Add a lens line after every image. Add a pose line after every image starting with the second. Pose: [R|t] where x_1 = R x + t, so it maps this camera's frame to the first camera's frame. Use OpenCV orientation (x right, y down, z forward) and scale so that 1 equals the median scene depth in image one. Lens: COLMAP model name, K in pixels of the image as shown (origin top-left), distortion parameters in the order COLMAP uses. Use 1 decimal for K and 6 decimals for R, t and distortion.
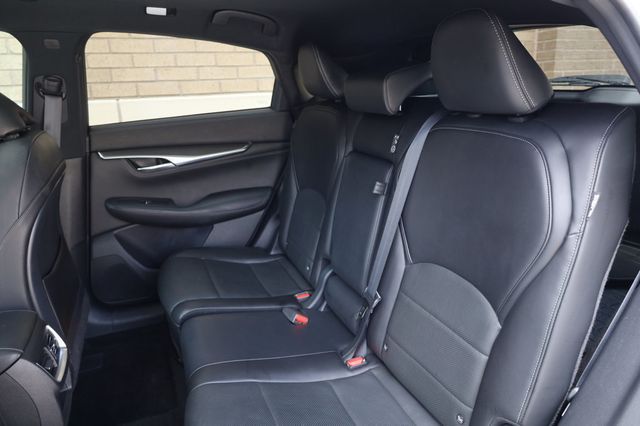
lens RADIAL K [[460.2, 0, 333.9], [0, 460.2, 212.5], [0, 0, 1]] dist [-0.006443, -0.000793]
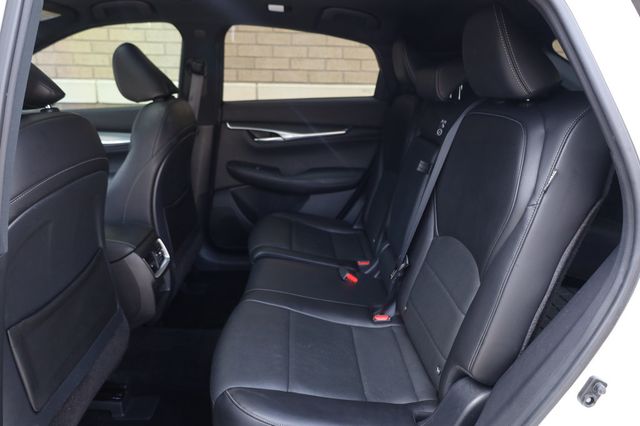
lens RADIAL K [[465.1, 0, 320.0], [0, 465.1, 213.0], [0, 0, 1]] dist [0.000443, 0.000824]
pose [[0.932063, 0.142782, -0.332976, 0.171710], [-0.143916, 0.989359, 0.021393, 0.046581], [0.332487, 0.027981, 0.942693, -0.091359]]
